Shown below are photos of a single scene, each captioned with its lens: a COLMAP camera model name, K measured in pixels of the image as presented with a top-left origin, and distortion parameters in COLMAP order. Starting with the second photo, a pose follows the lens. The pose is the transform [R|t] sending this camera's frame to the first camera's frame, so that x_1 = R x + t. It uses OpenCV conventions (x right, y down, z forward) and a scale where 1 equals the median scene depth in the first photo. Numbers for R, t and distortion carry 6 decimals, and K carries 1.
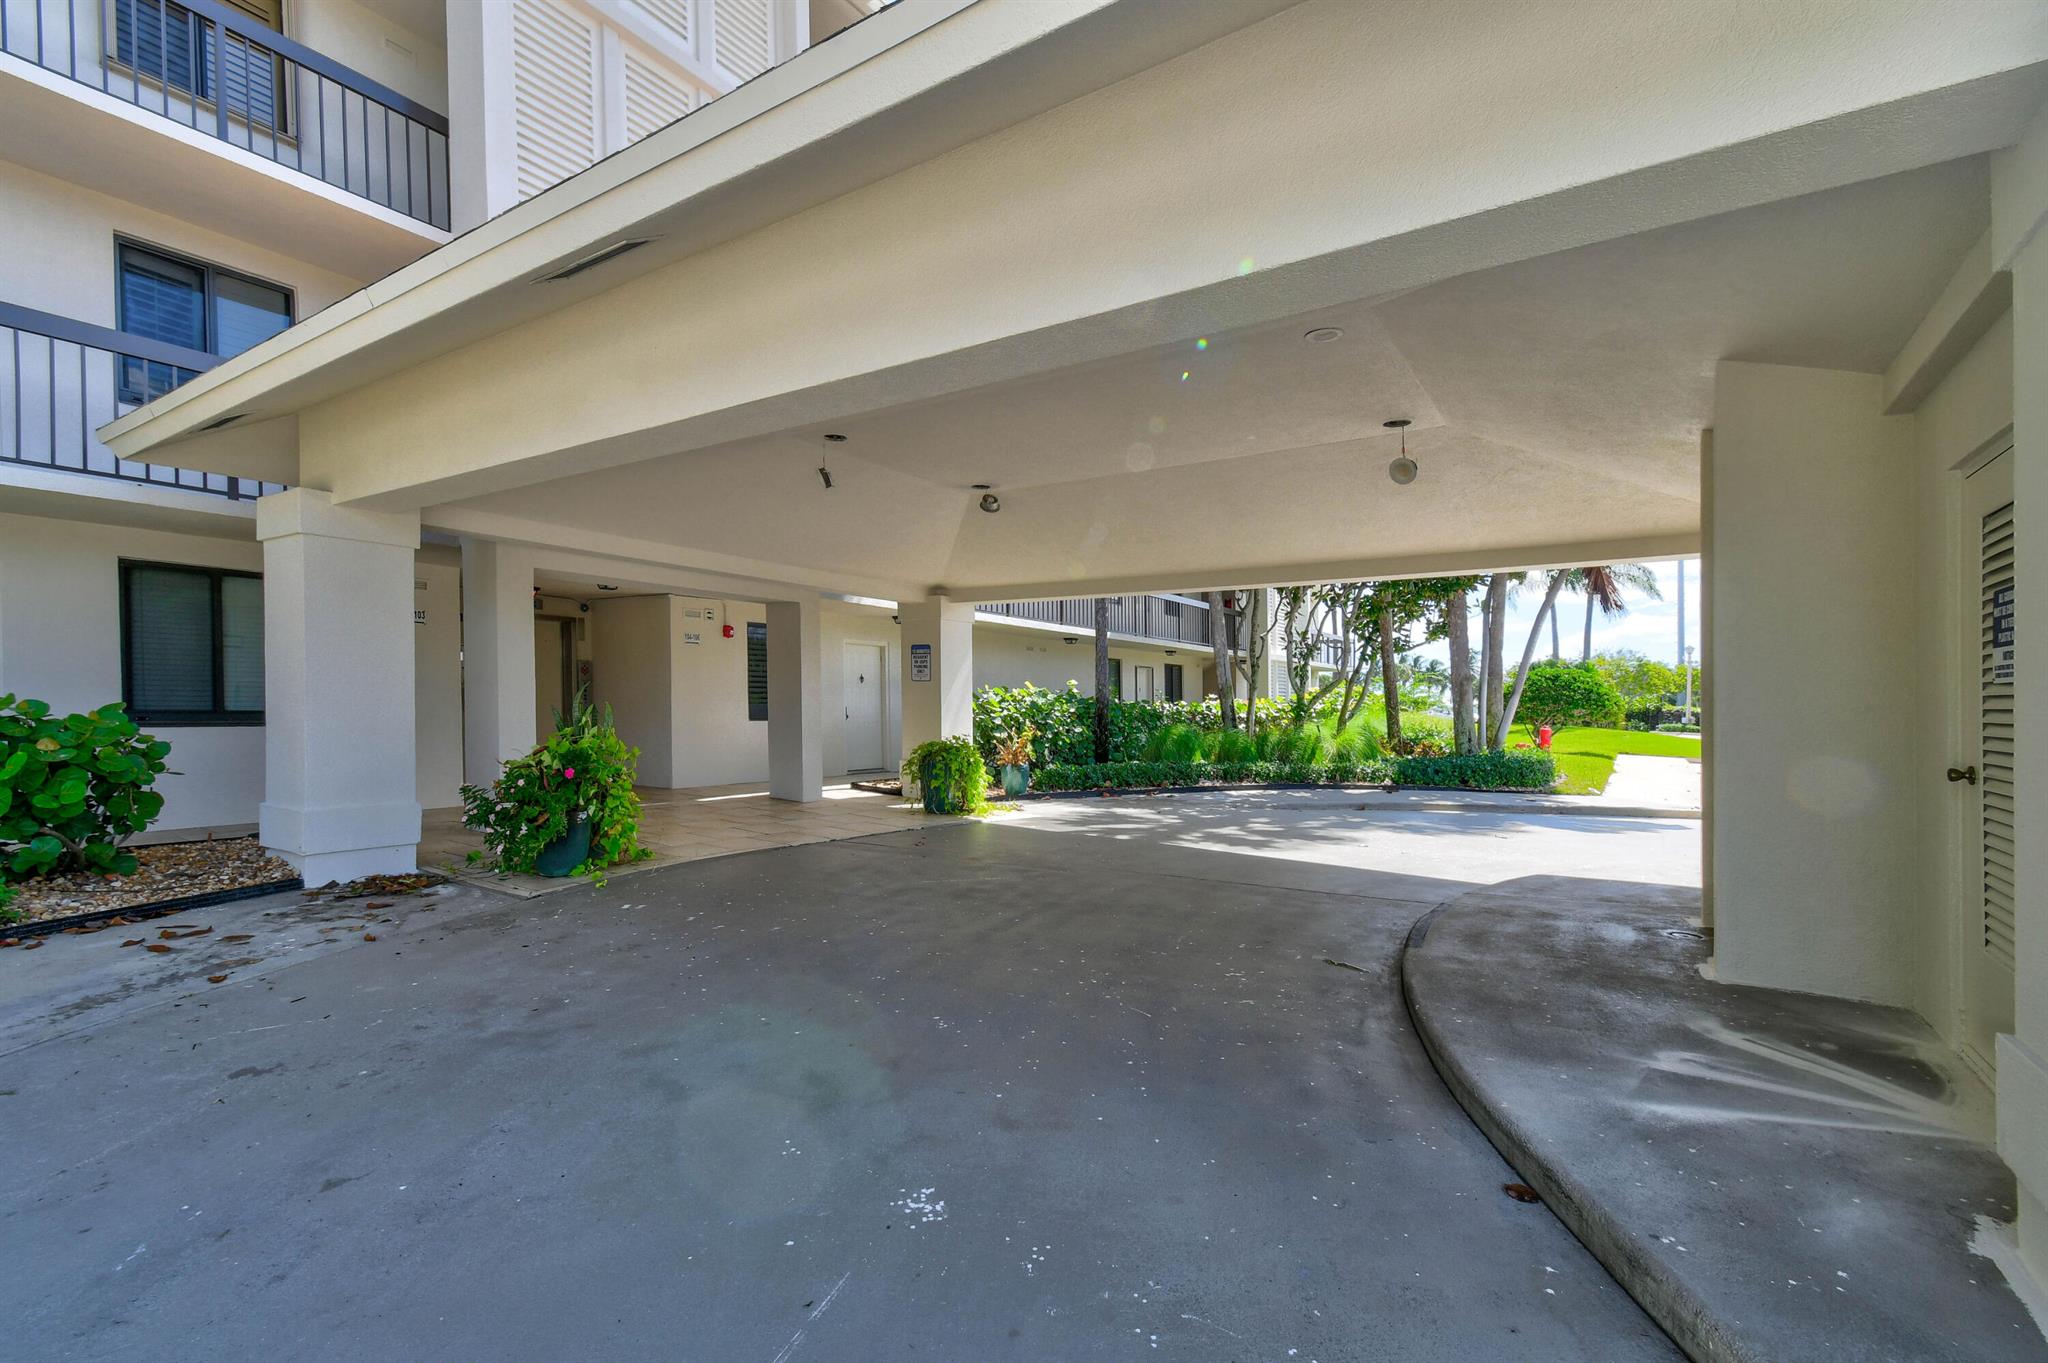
lens RADIAL K [[889.2, 0, 1083.2], [0, 889.2, 749.9], [0, 0, 1]] dist [0.002448, -0.000039]
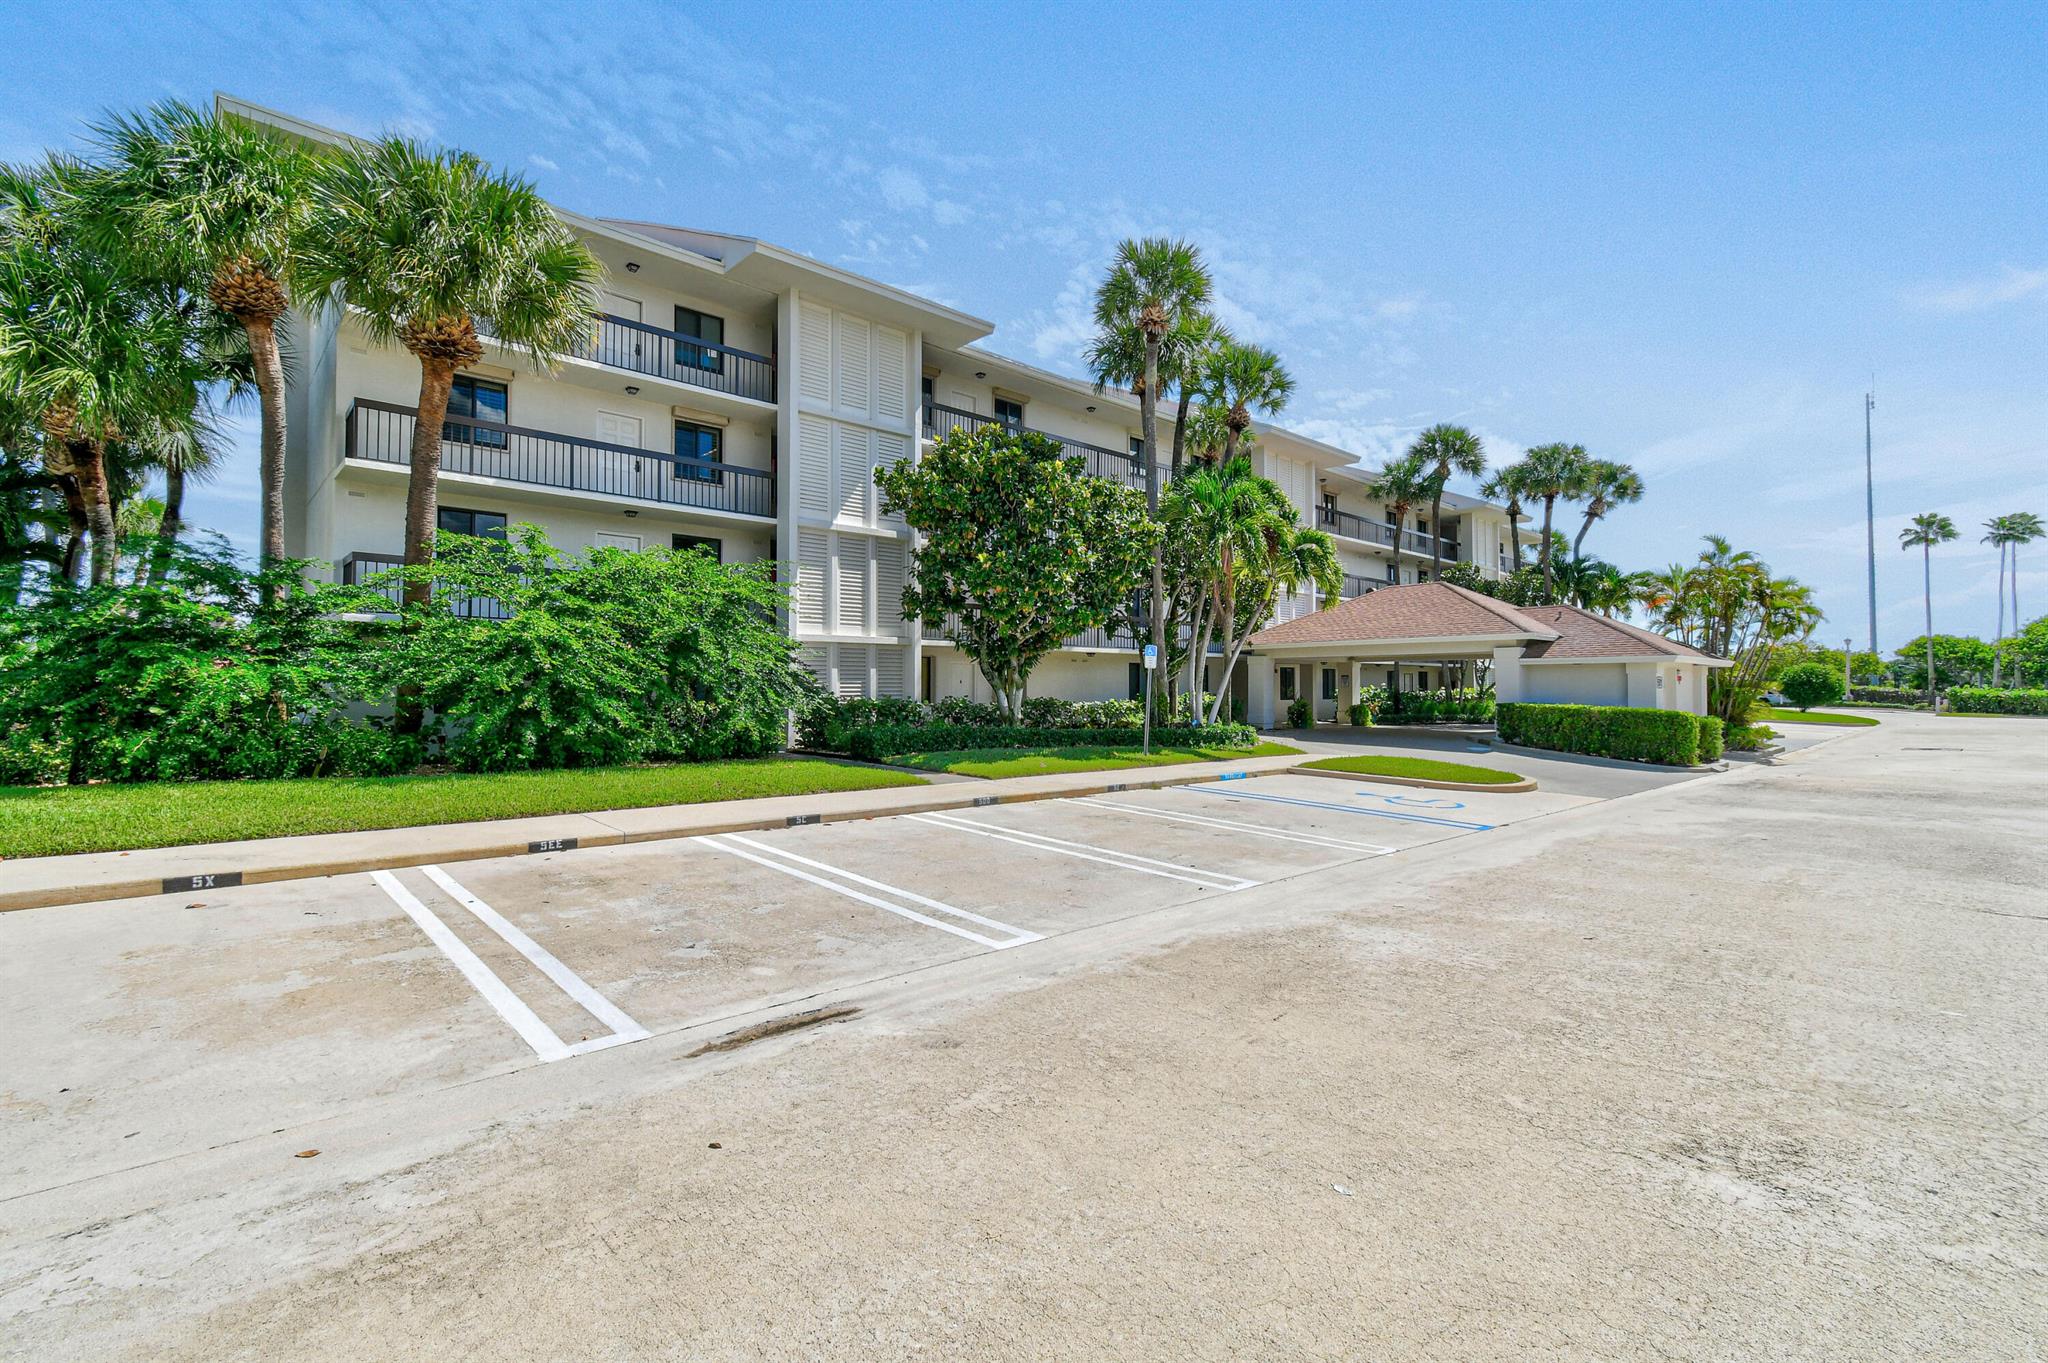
lens RADIAL K [[889.2, 0, 1019.9], [0, 889.2, 675.9], [0, 0, 1]] dist [0.002448, -0.000039]
pose [[0.951652, -0.009674, -0.307027, -0.274652], [-0.010224, 0.997953, -0.063135, 0.092907], [0.307009, 0.063221, 0.949604, -2.221947]]
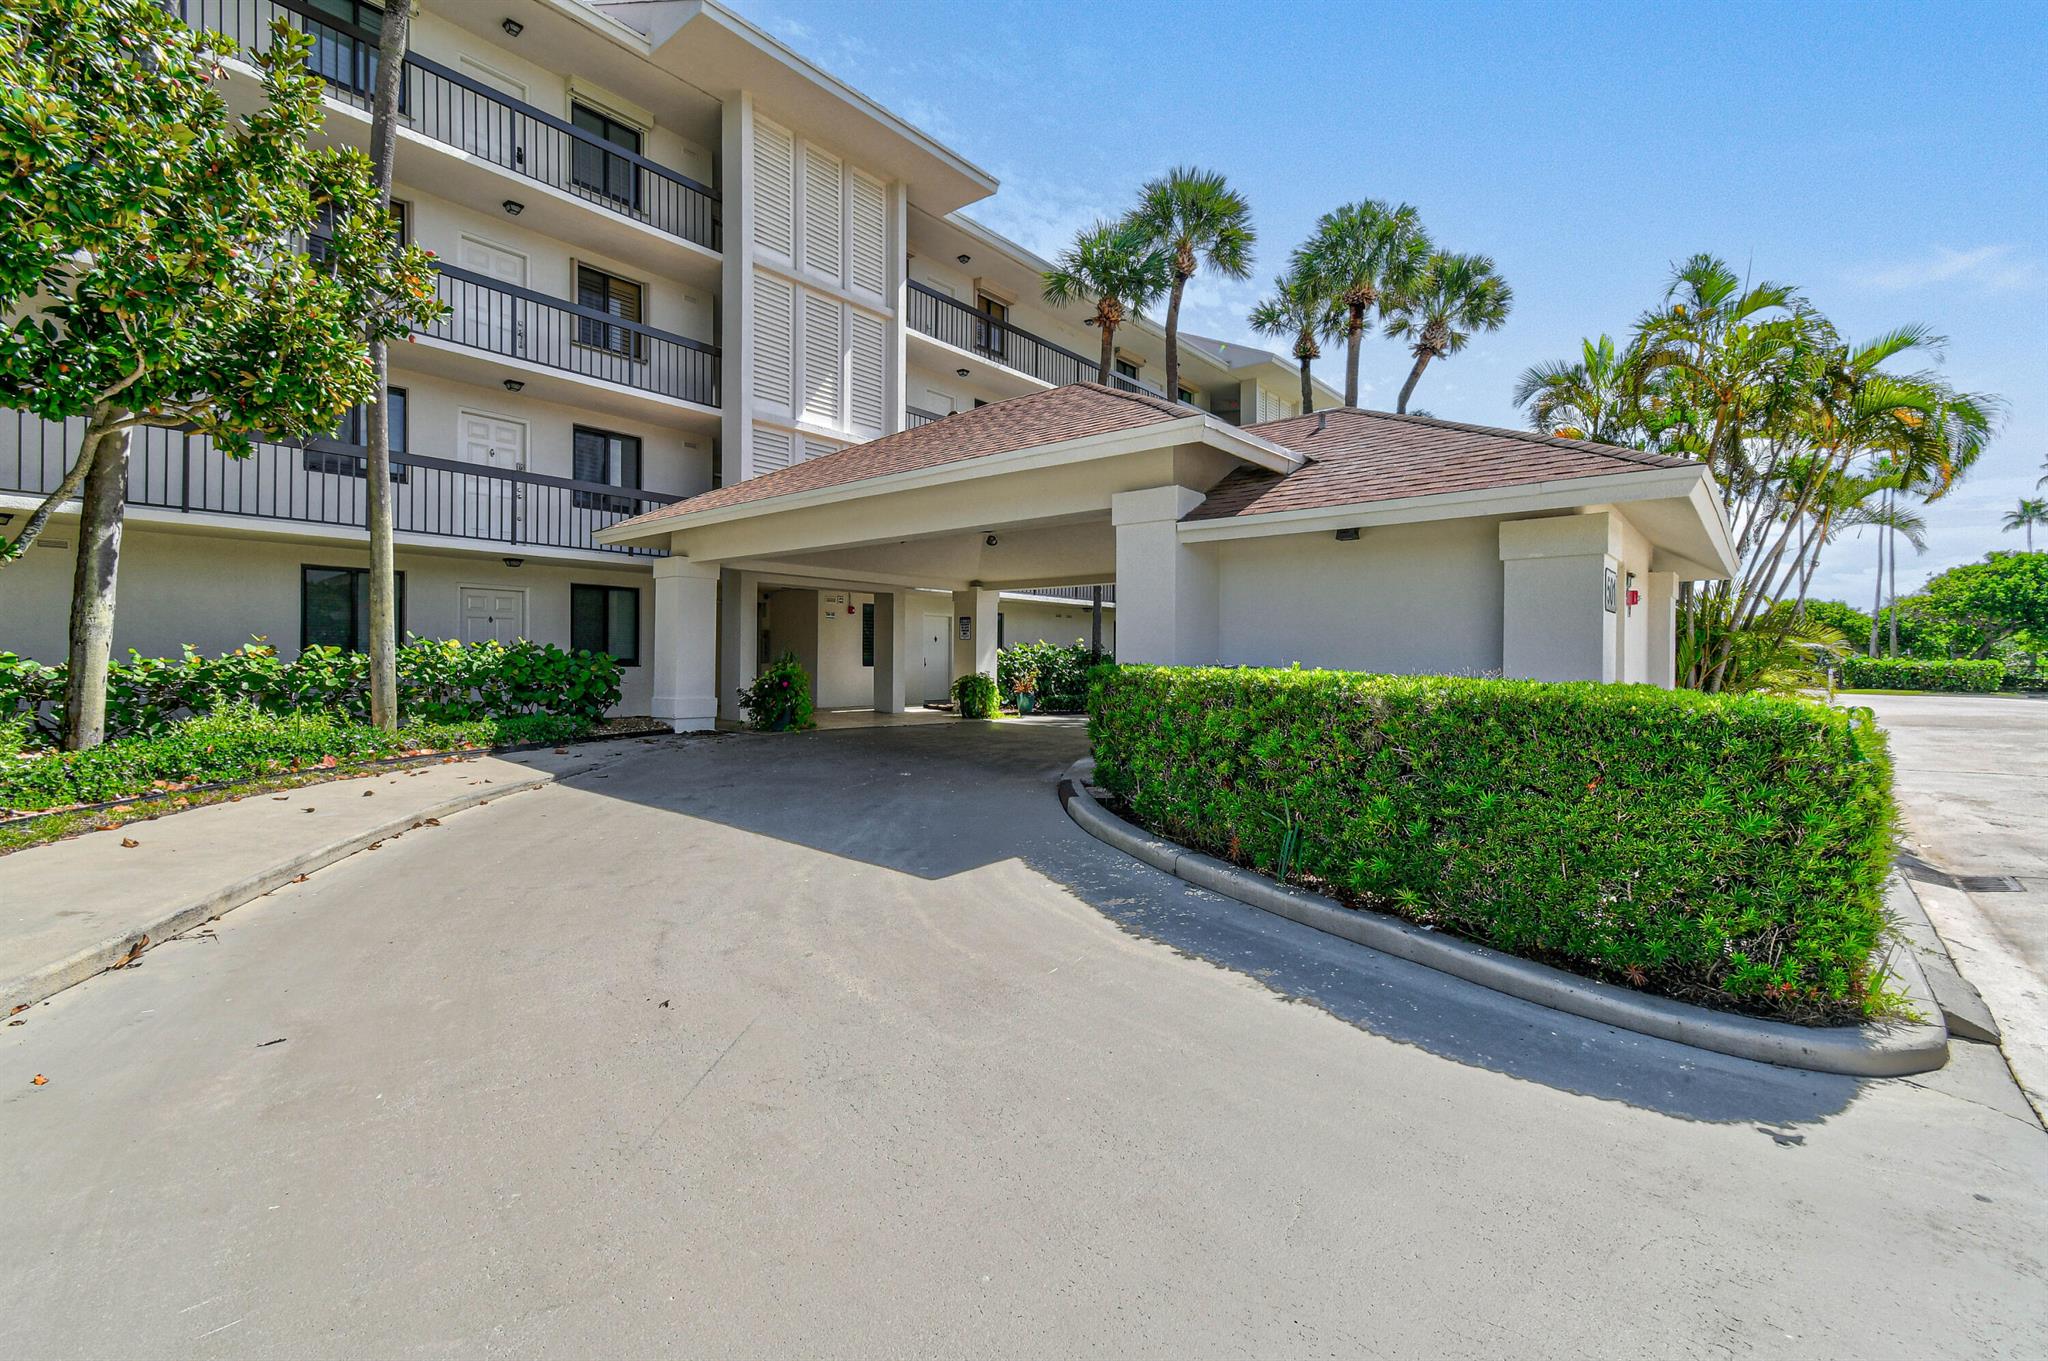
lens RADIAL K [[889.2, 0, 1025.8], [0, 889.2, 679.2], [0, 0, 1]] dist [0.002448, -0.000039]
pose [[0.985048, 0.001634, -0.172270, 0.198431], [-0.007237, 0.999465, -0.031903, 0.043504], [0.172126, 0.032673, 0.984533, -0.549034]]
